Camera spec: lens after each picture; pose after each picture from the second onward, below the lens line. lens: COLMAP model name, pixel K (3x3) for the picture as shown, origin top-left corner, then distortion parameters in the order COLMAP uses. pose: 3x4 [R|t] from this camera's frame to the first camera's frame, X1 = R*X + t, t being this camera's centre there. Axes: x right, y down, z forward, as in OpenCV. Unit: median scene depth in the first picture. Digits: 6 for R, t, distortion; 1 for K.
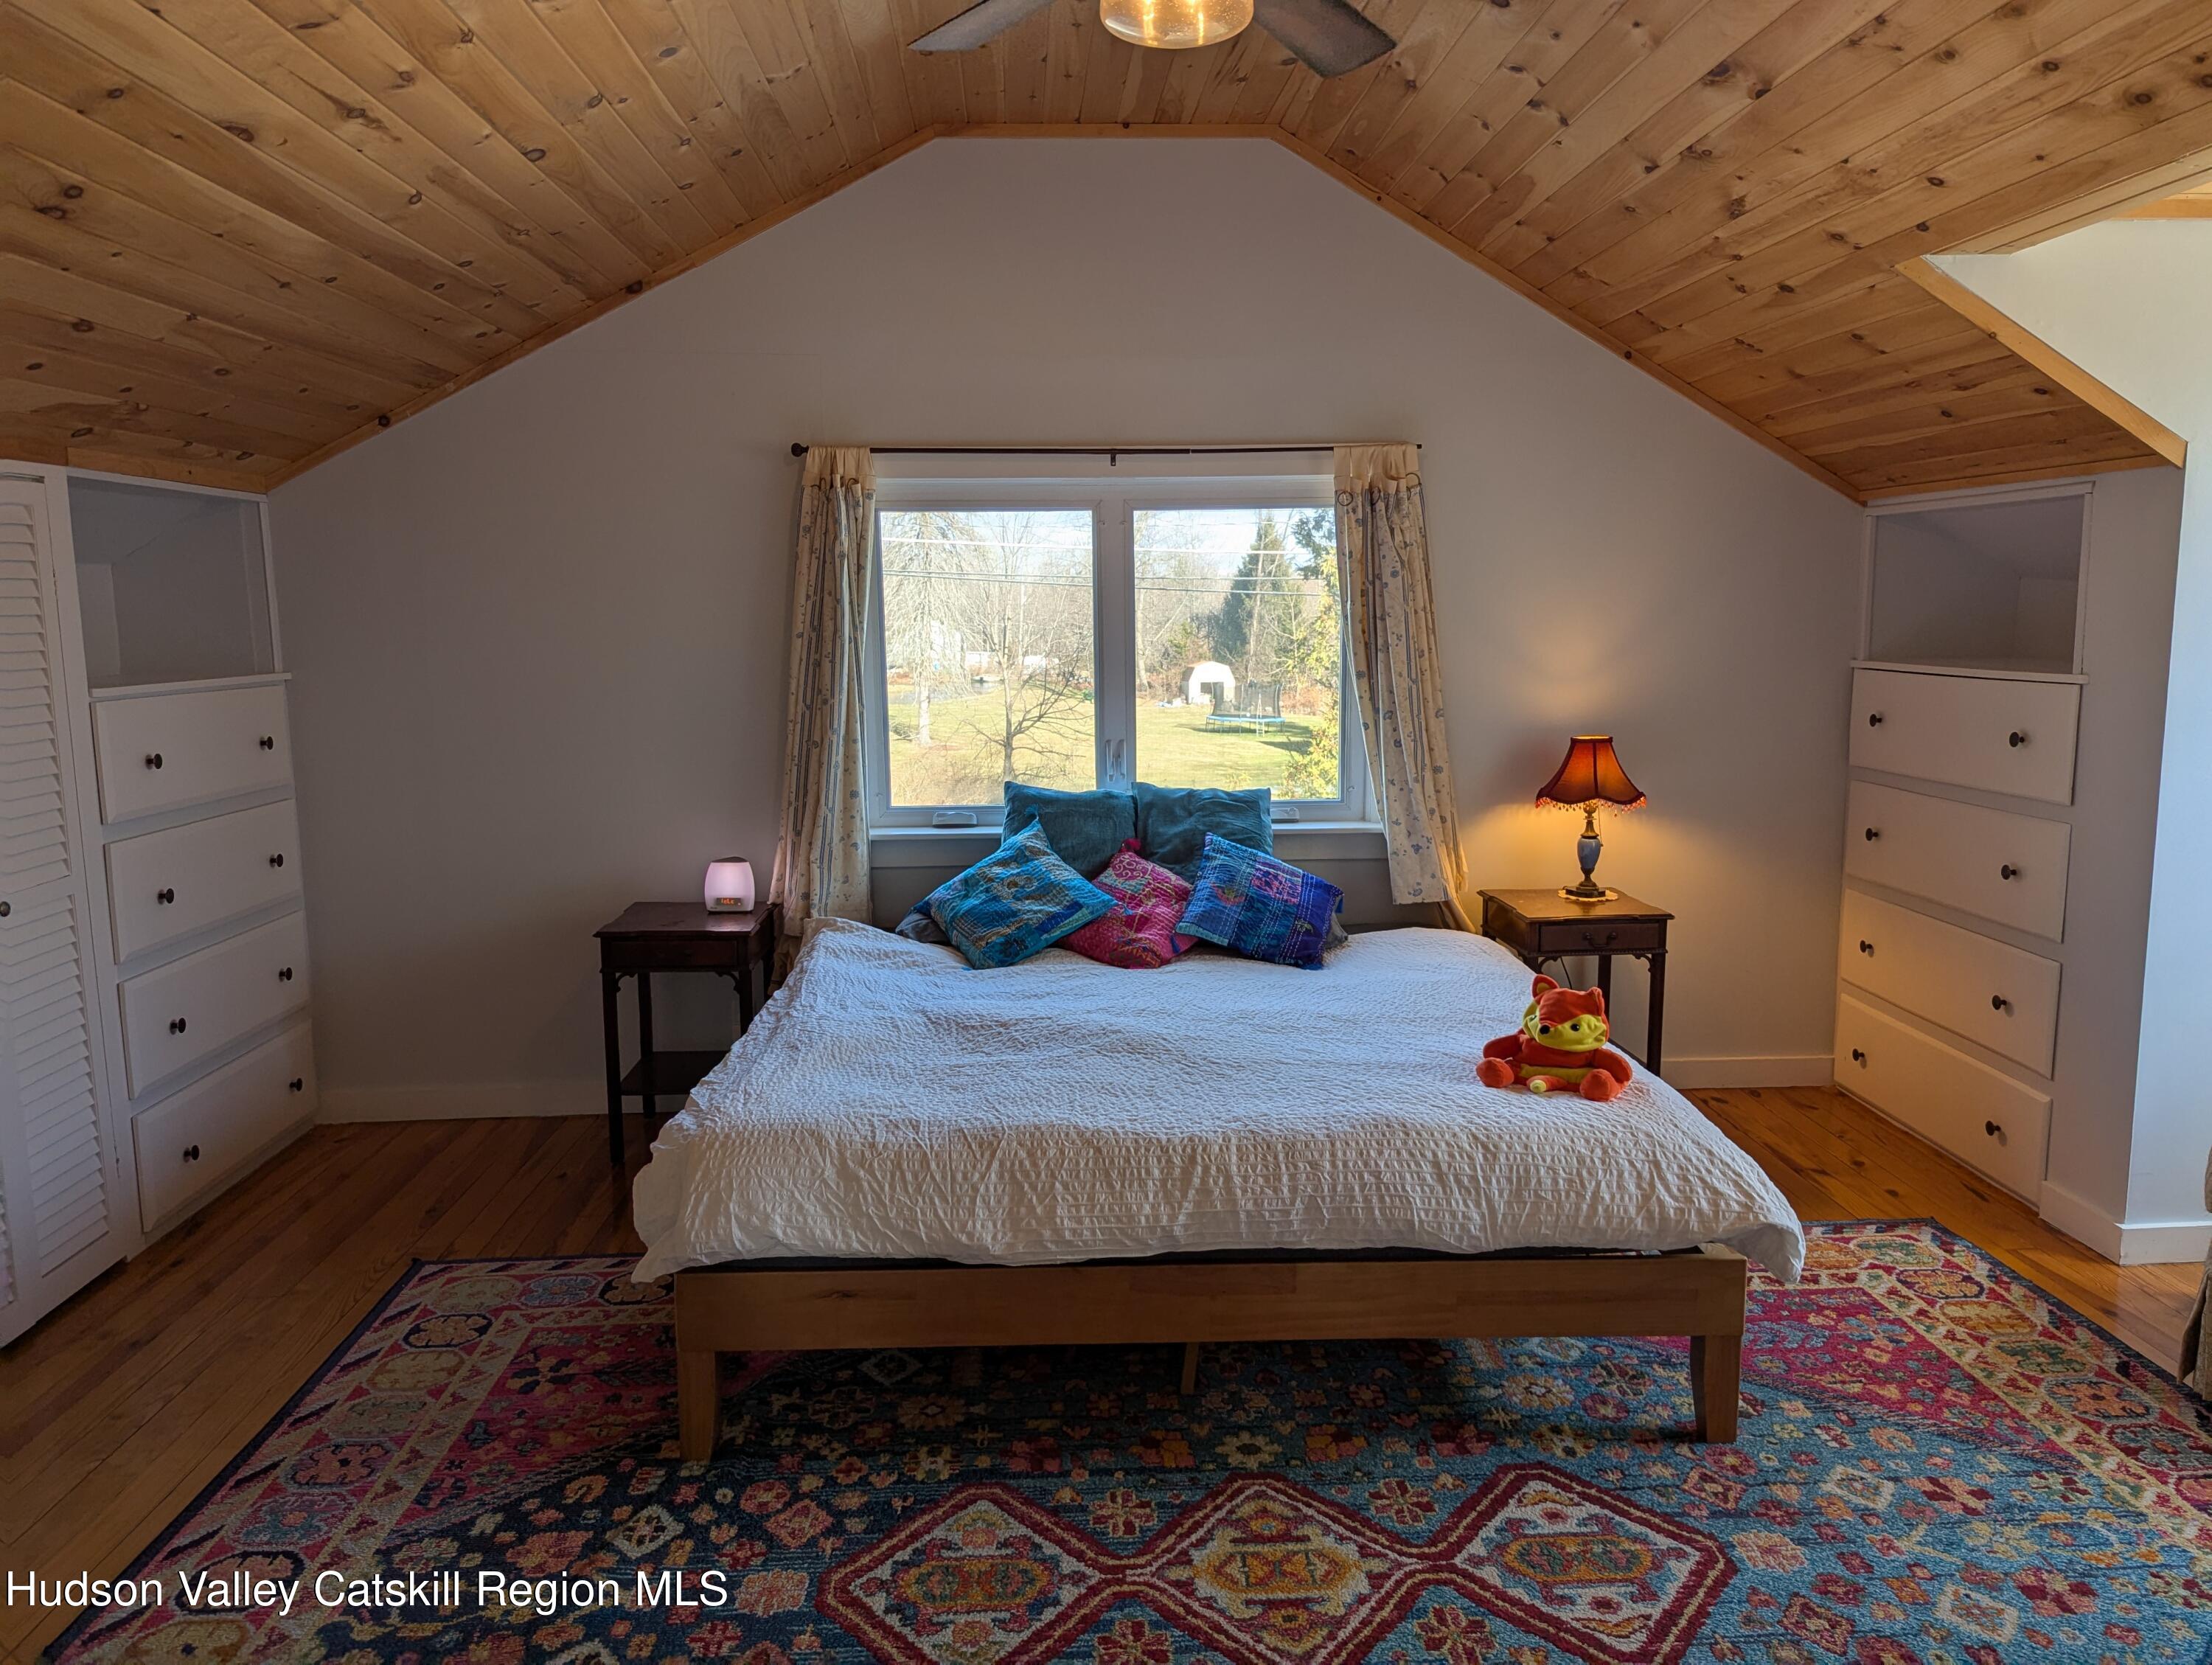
lens RADIAL K [[1561.1, 0, 1108.1], [0, 1561.1, 830.9], [0, 0, 1]] dist [0.001524, 0.000044]
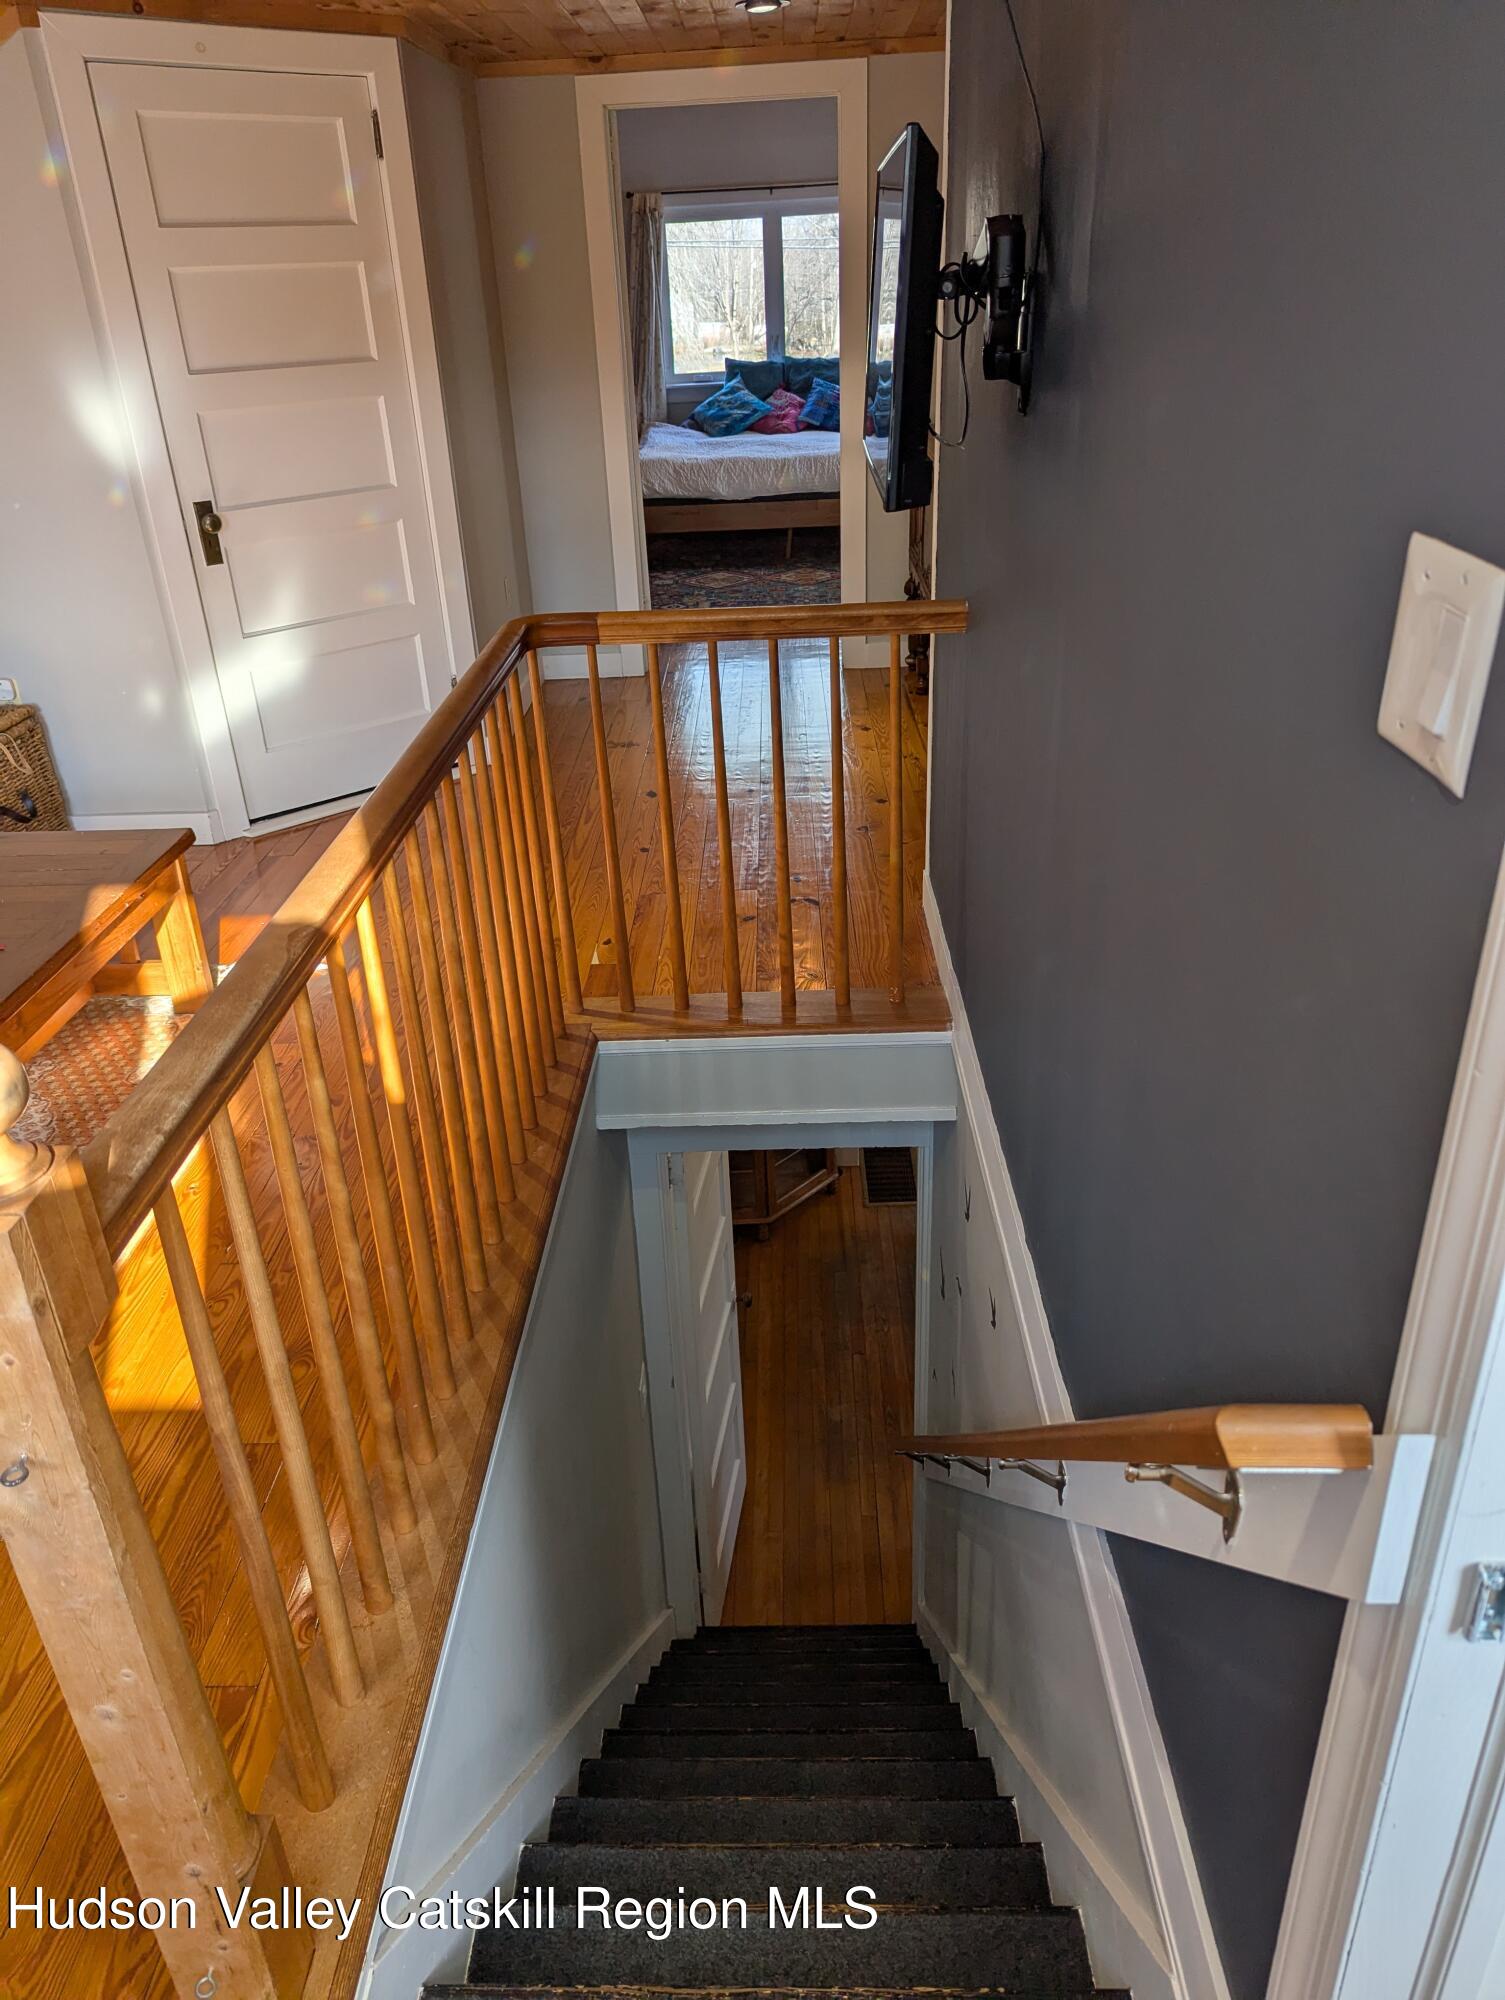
lens RADIAL K [[1410.2, 0, 686.6], [0, 1410.2, 1026.0], [0, 0, 1]] dist [0.022312, 0.000400]
pose [[0.994364, 0.002983, -0.105982, 0.102420], [0.032452, 0.943067, 0.331017, 0.207251], [0.100935, -0.332590, 0.937654, -1.294262]]
